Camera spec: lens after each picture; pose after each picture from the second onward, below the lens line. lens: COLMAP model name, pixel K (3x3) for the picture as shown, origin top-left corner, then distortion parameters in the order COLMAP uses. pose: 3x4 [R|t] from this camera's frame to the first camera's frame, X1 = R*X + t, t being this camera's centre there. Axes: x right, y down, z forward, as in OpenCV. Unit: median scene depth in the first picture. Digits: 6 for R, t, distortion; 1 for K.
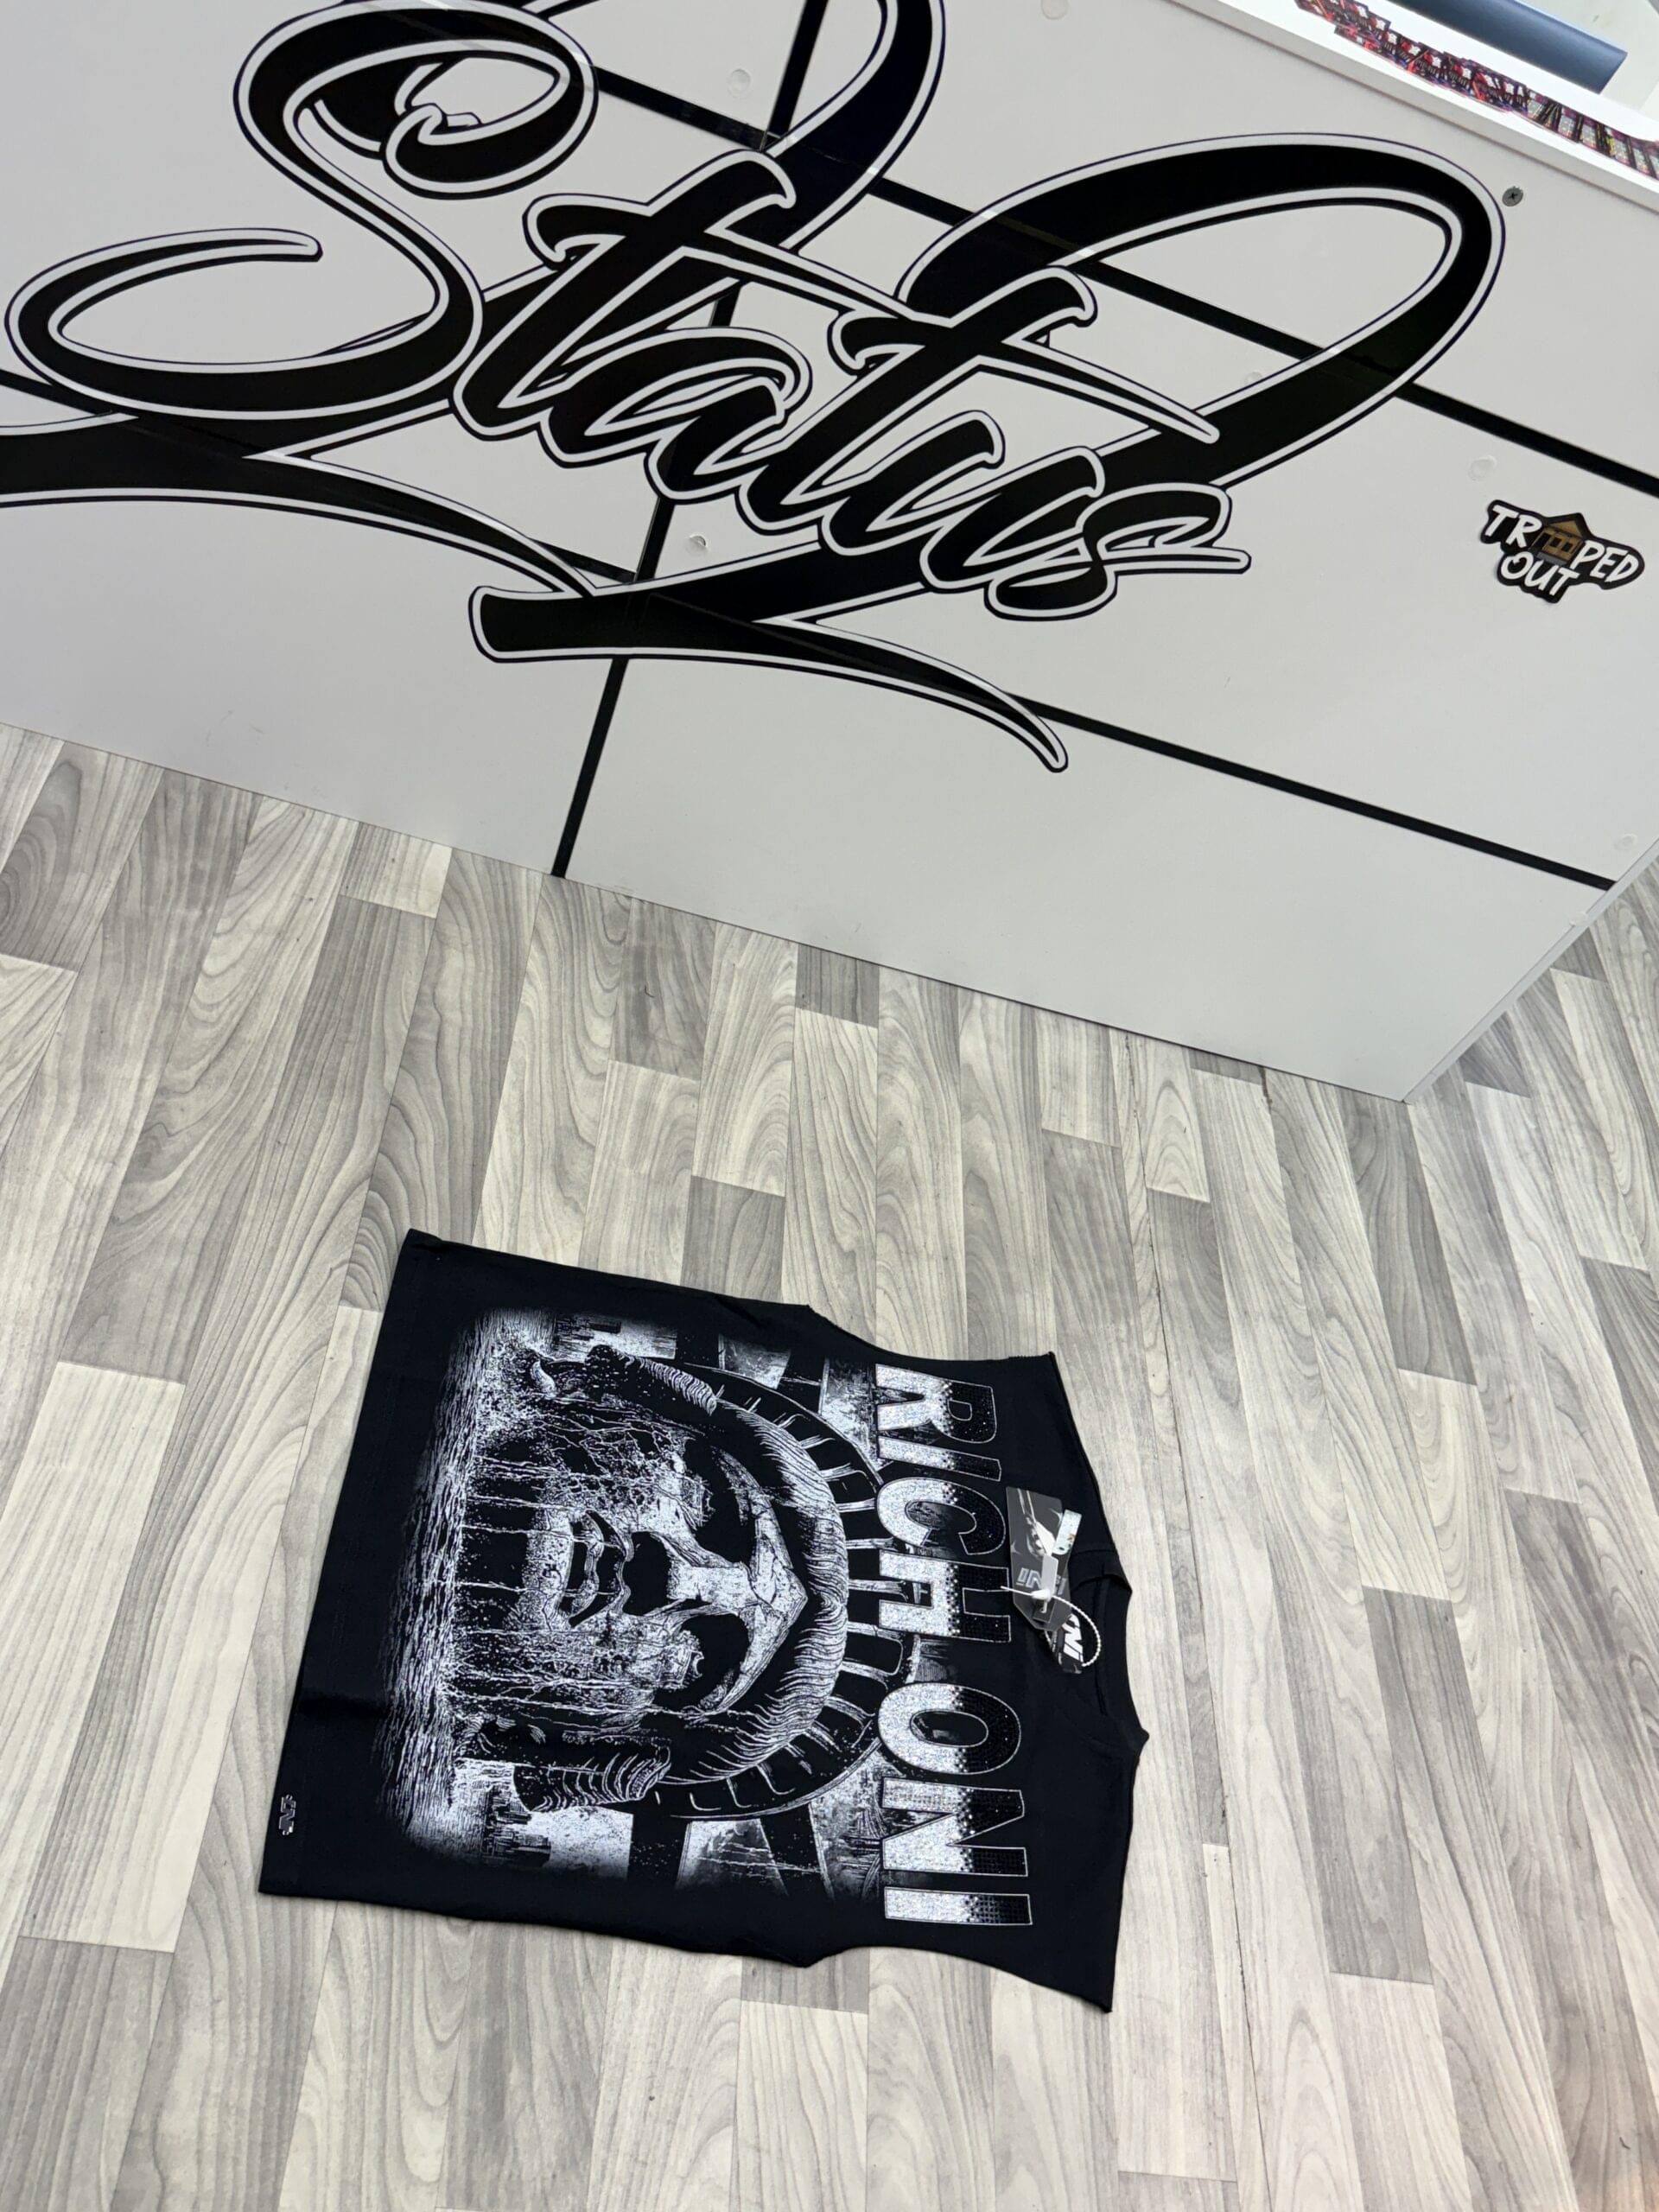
lens RADIAL K [[1682.4, 0, 842.4], [0, 1682.4, 1110.0], [0, 0, 1]] dist [0.049834, -0.077928]
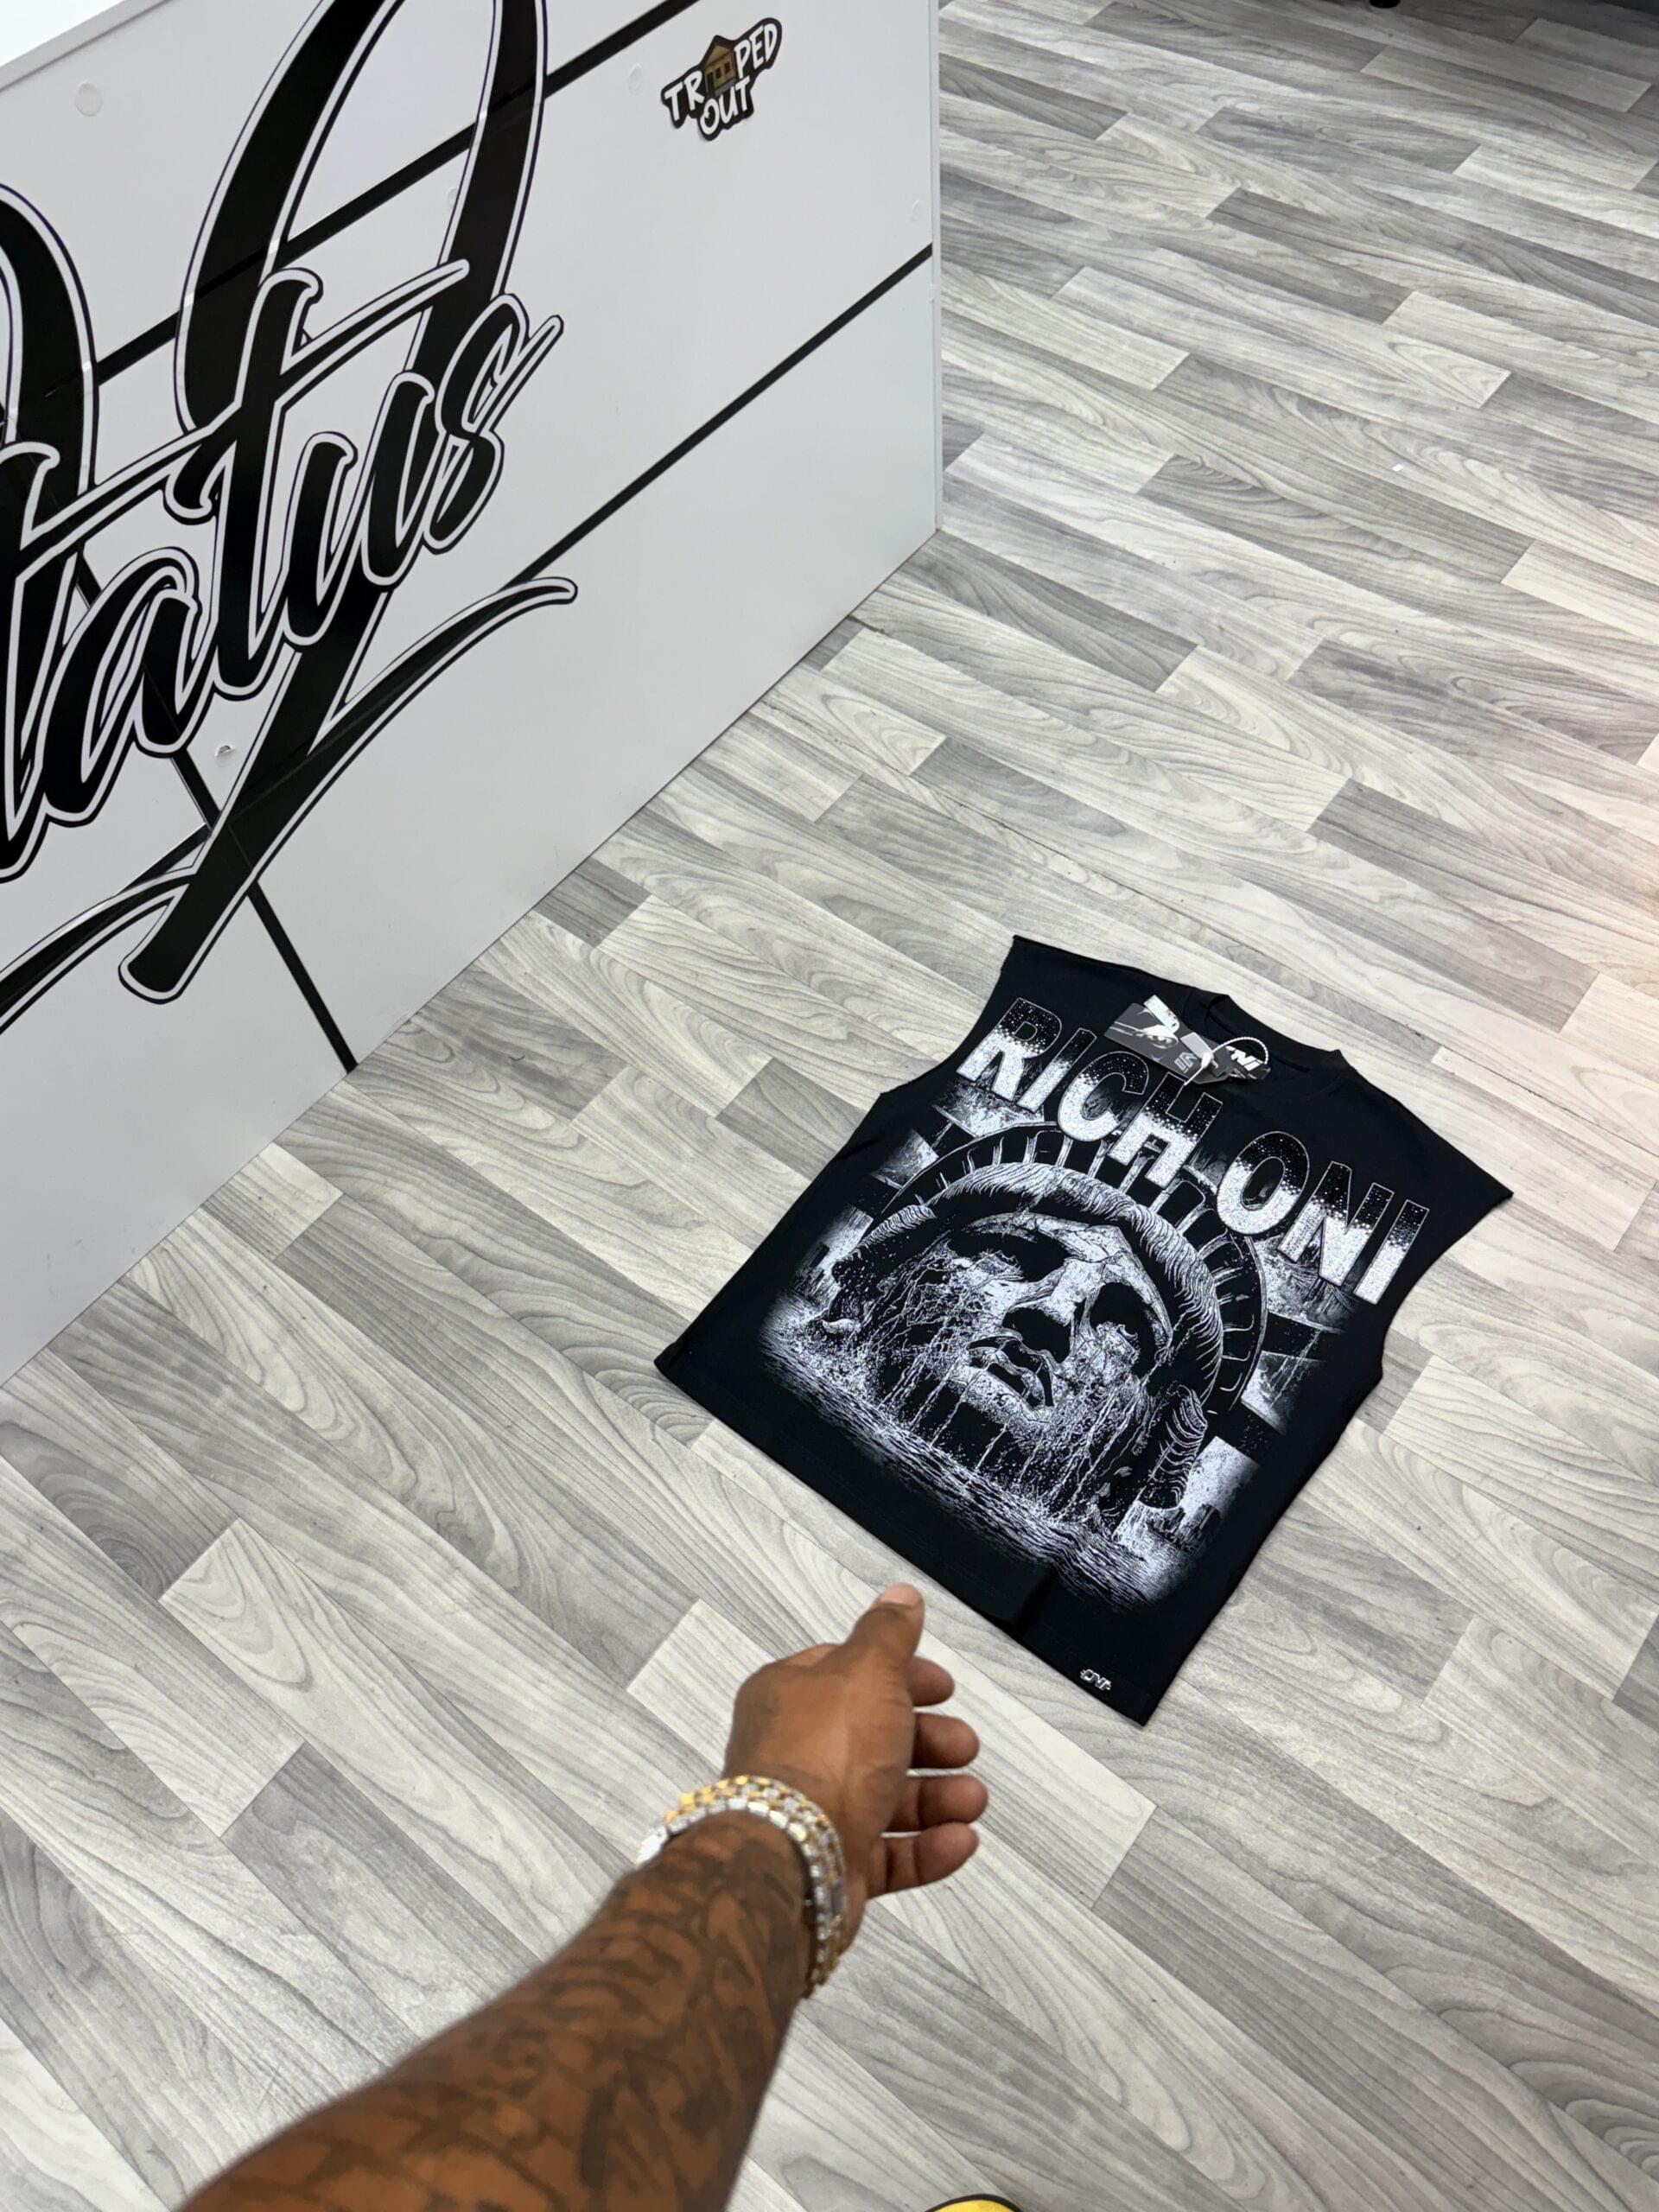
lens RADIAL K [[1682.4, 0, 847.9], [0, 1682.4, 1106.4], [0, 0, 1]] dist [0.049834, -0.077928]
pose [[0.539549, -0.835141, 0.106892, -0.165470], [0.784846, 0.544843, 0.295233, -0.232412], [-0.304800, -0.075399, 0.949427, -0.042732]]
